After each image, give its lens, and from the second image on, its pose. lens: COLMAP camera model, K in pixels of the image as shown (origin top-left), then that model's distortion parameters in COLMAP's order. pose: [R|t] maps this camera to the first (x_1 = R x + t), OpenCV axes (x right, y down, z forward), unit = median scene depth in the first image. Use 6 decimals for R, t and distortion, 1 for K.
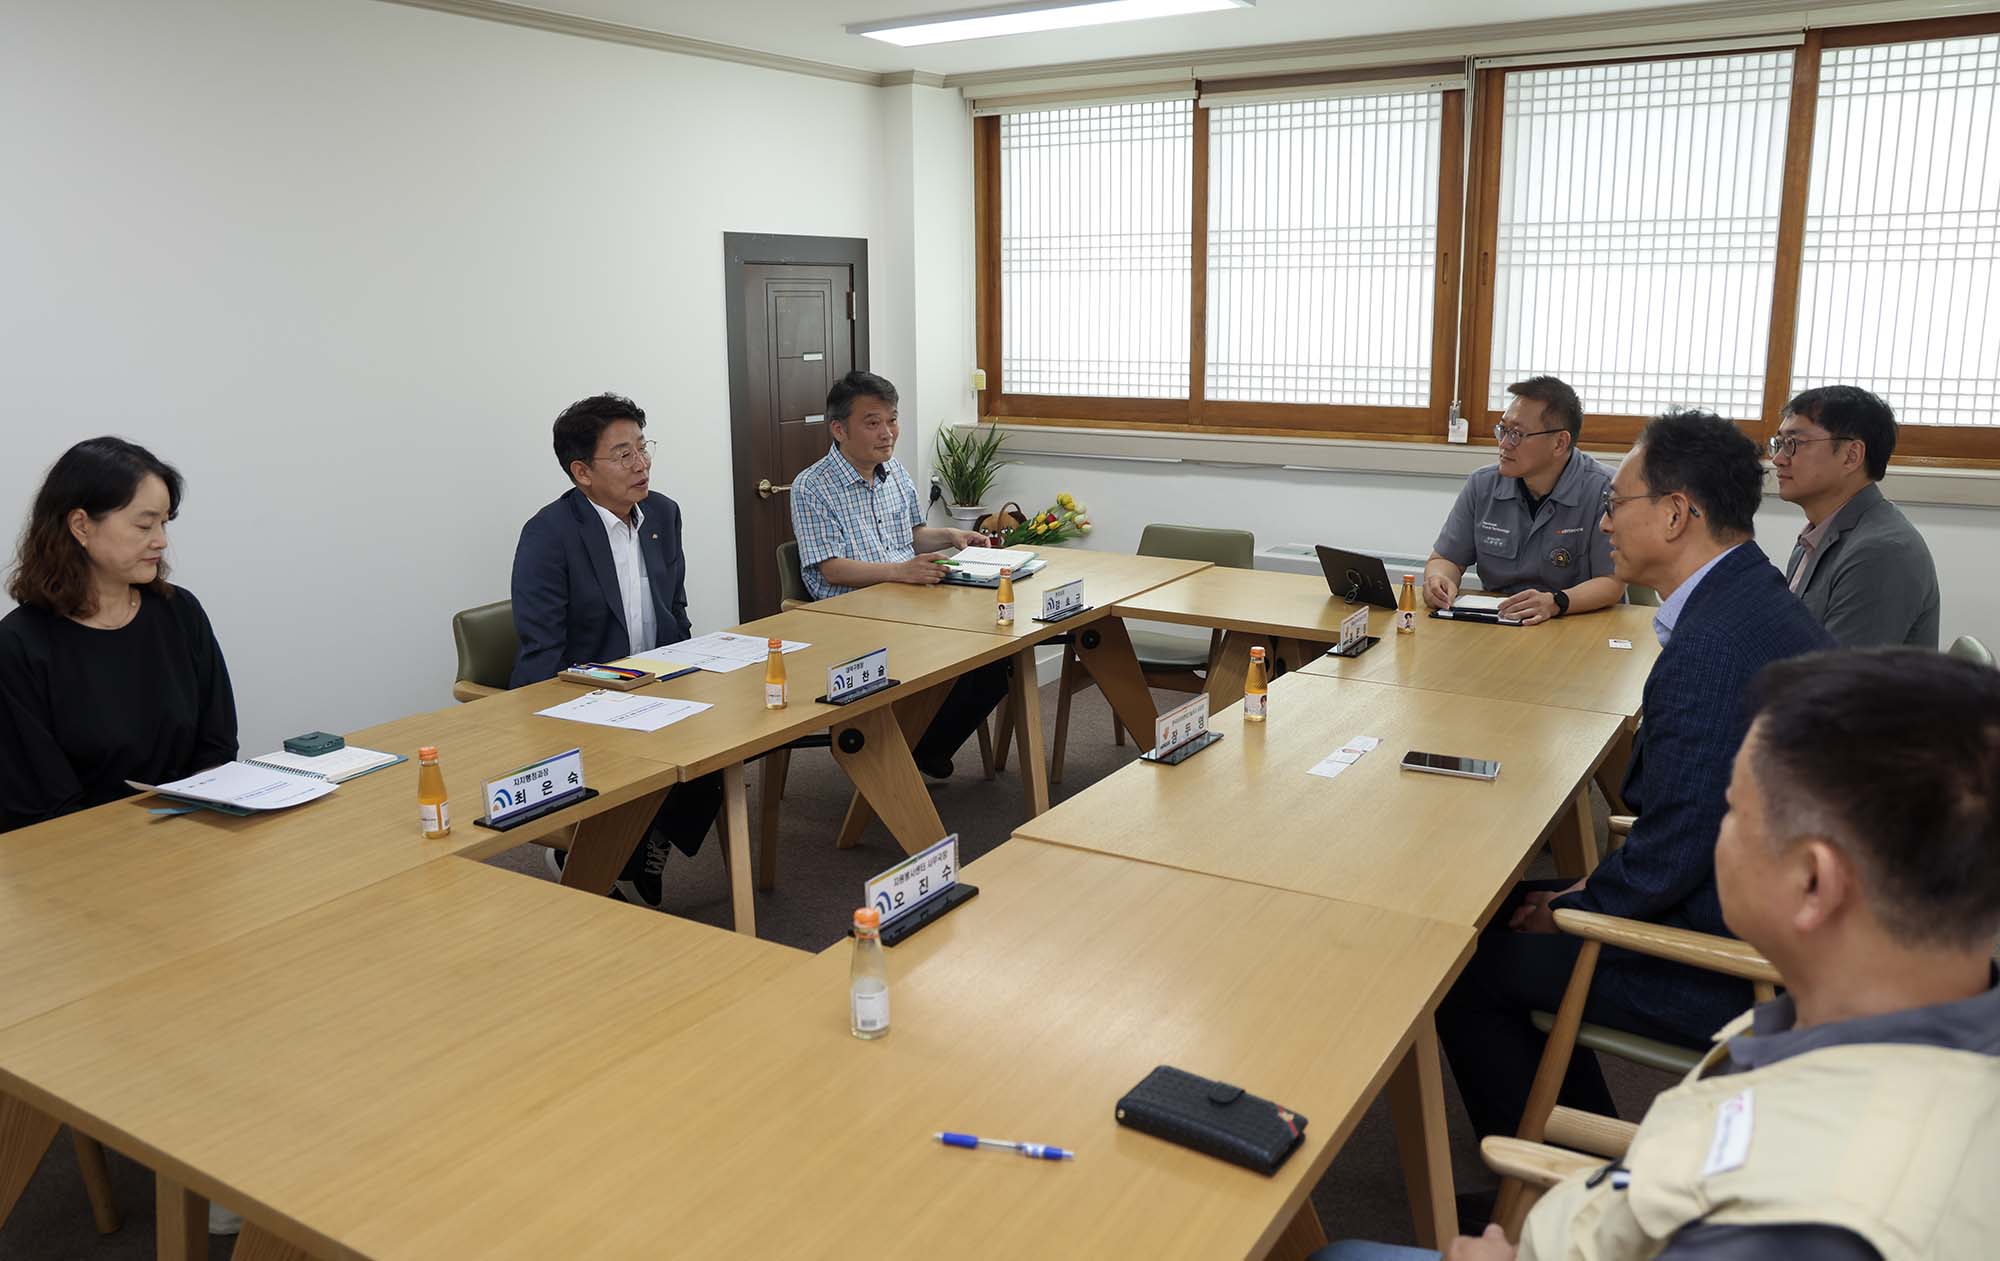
lens RADIAL K [[1554.0, 0, 996.0], [0, 1554.0, 620.6], [0, 0, 1]] dist [-0.012340, 0.049604]
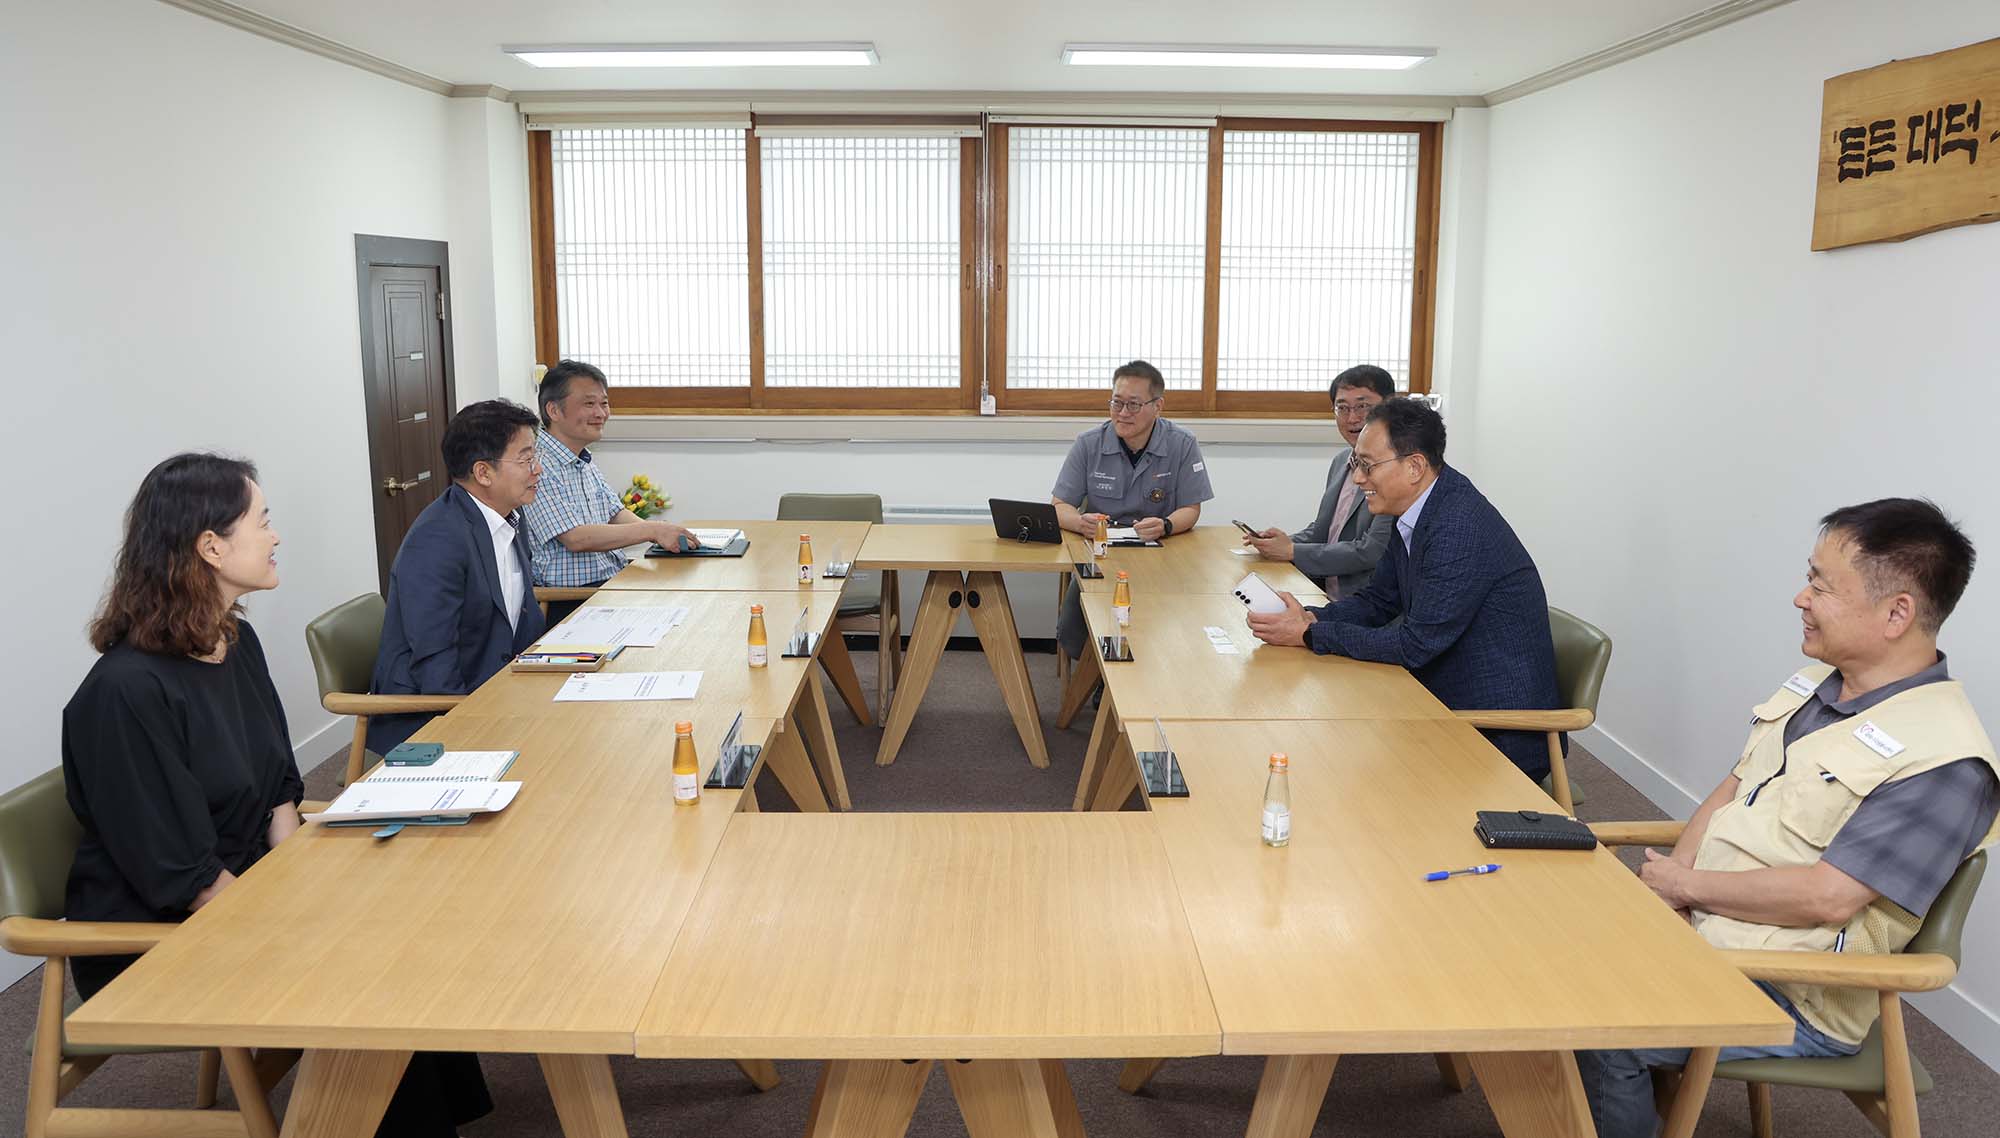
lens RADIAL K [[1403.1, 0, 998.3], [0, 1403.1, 585.1], [0, 0, 1]] dist [-0.034860, 0.004558]
pose [[0.850898, -0.101125, 0.515506, -0.298843], [0.099531, 0.994557, 0.030811, -0.010118], [-0.515816, 0.025092, 0.856332, 0.017510]]
